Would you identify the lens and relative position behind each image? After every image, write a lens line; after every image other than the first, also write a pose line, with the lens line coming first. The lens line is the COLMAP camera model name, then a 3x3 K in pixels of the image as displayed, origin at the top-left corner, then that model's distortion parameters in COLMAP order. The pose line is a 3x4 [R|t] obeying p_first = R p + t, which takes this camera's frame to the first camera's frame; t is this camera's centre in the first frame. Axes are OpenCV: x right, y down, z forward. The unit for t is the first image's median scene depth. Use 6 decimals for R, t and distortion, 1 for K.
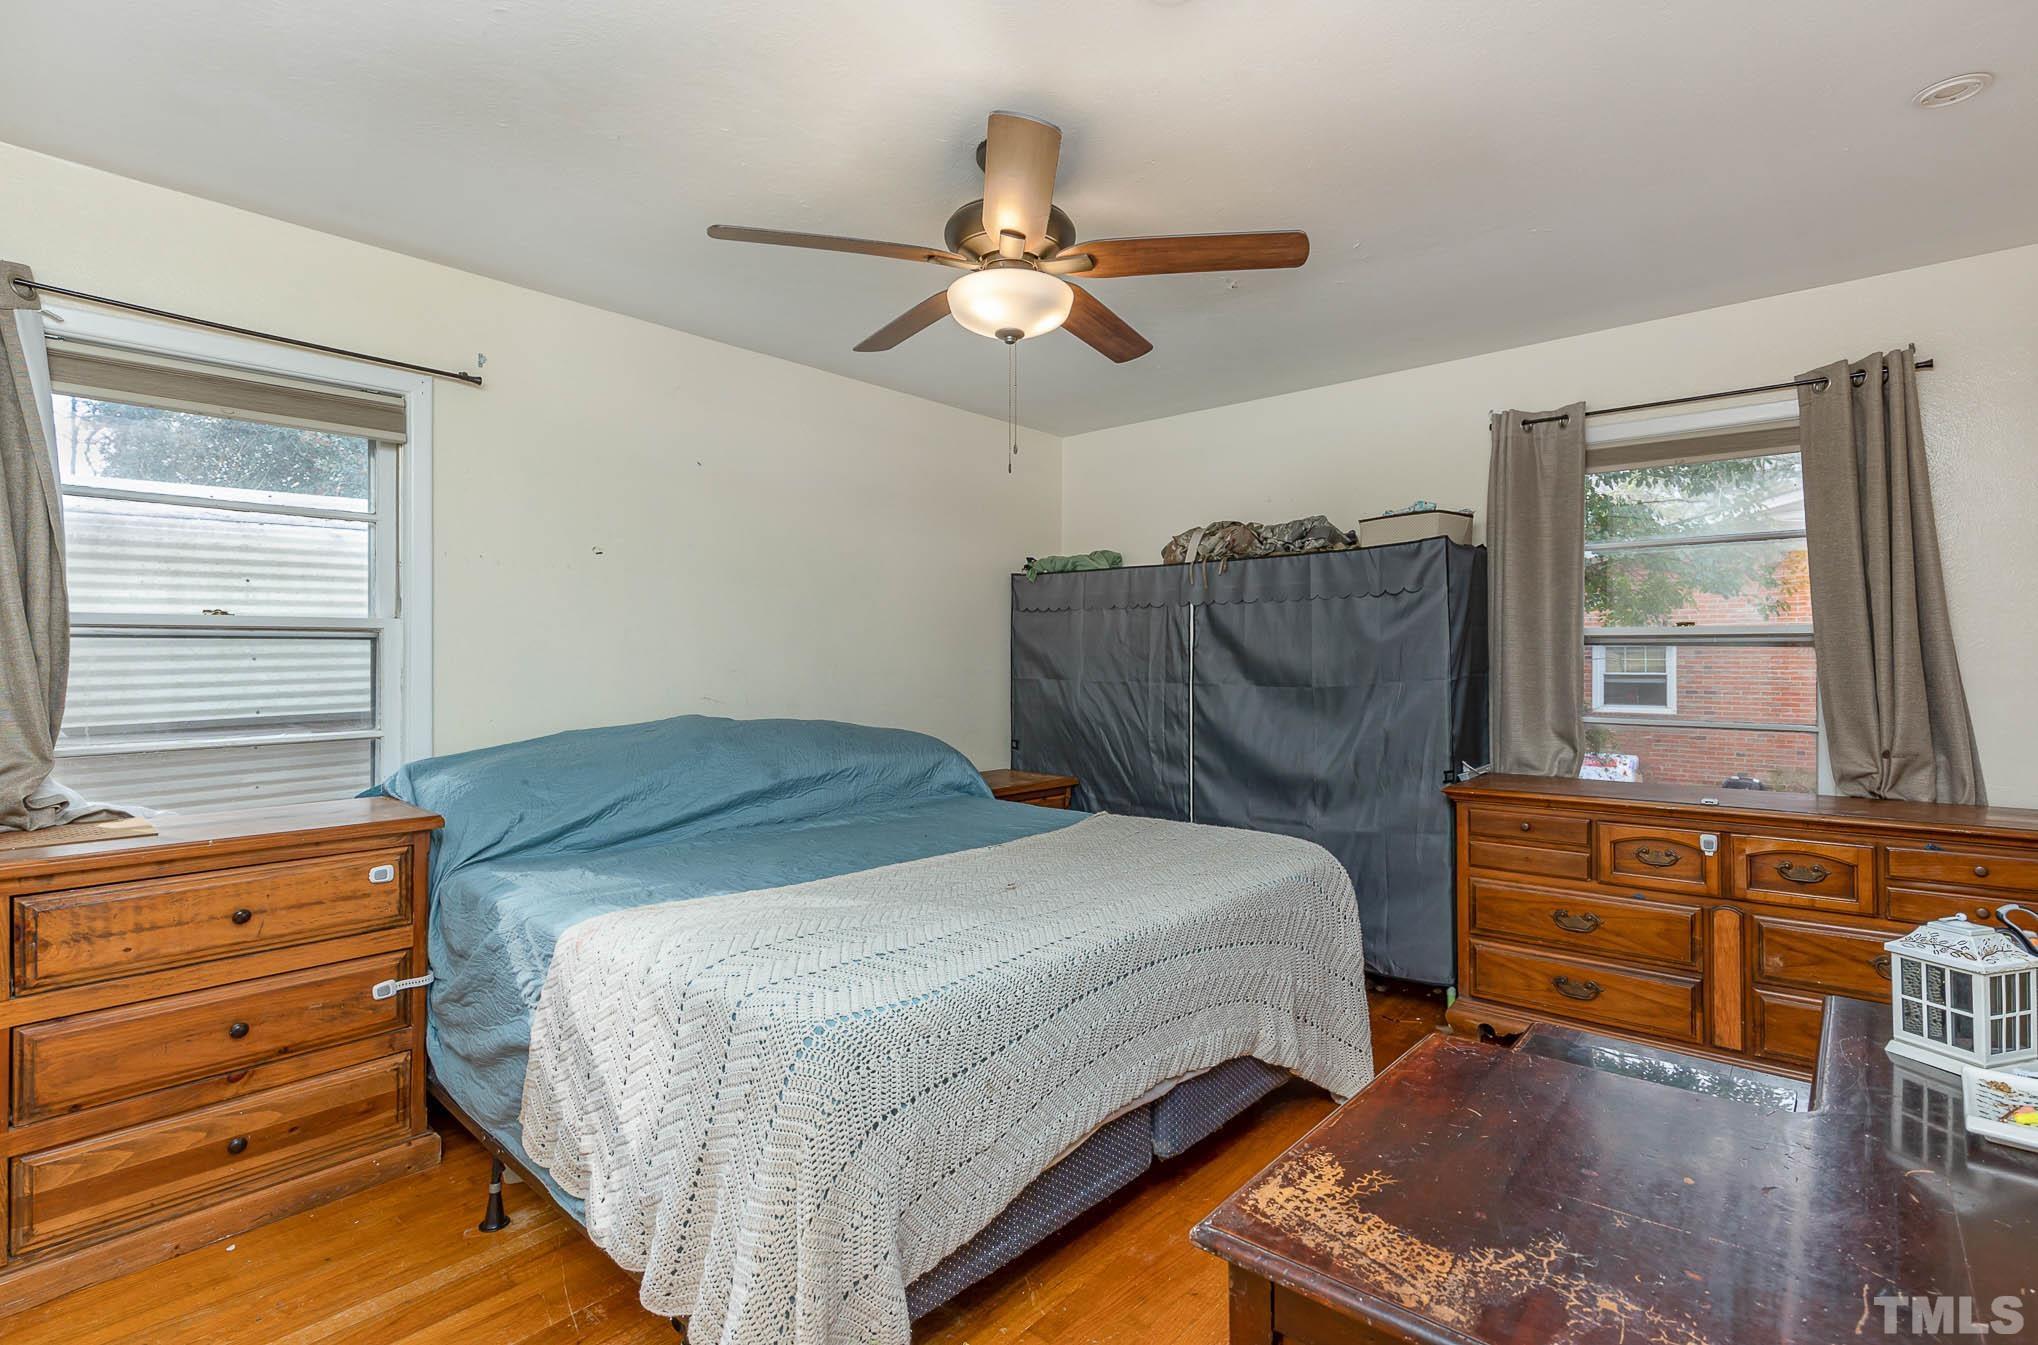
lens RADIAL K [[954.6, 0, 1041.0], [0, 954.6, 663.3], [0, 0, 1]] dist [-0.000253, 0.000146]
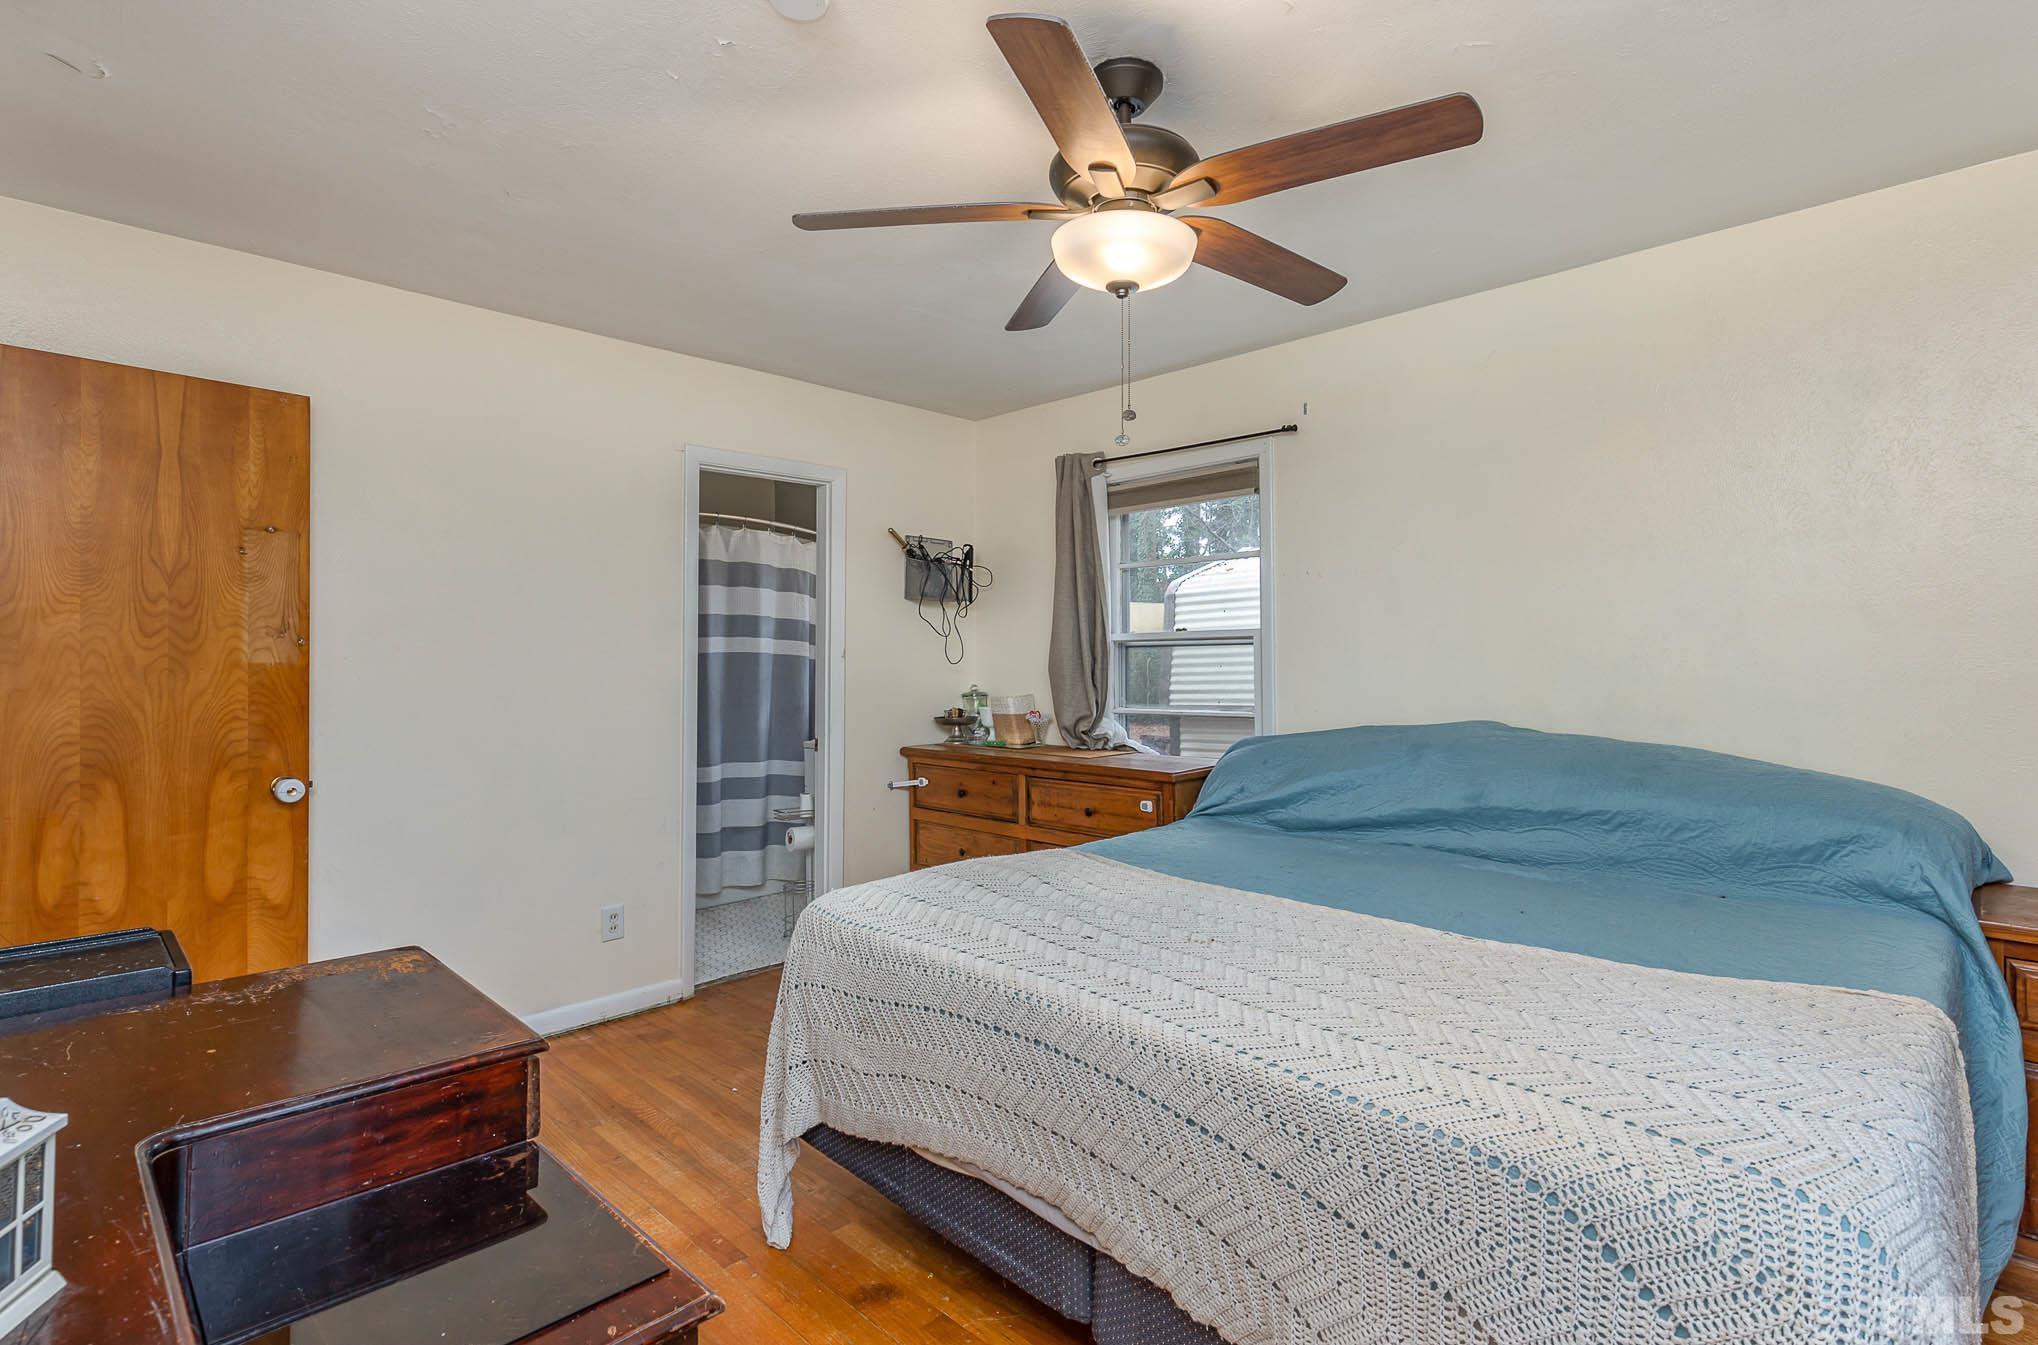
lens RADIAL K [[954.6, 0, 1041.0], [0, 954.6, 663.3], [0, 0, 1]] dist [-0.000253, 0.000146]
pose [[-0.029295, -0.000516, -0.999571, 0.652592], [0.002106, 0.999998, -0.000578, 0.002274], [0.999569, -0.002122, -0.029293, 0.741325]]
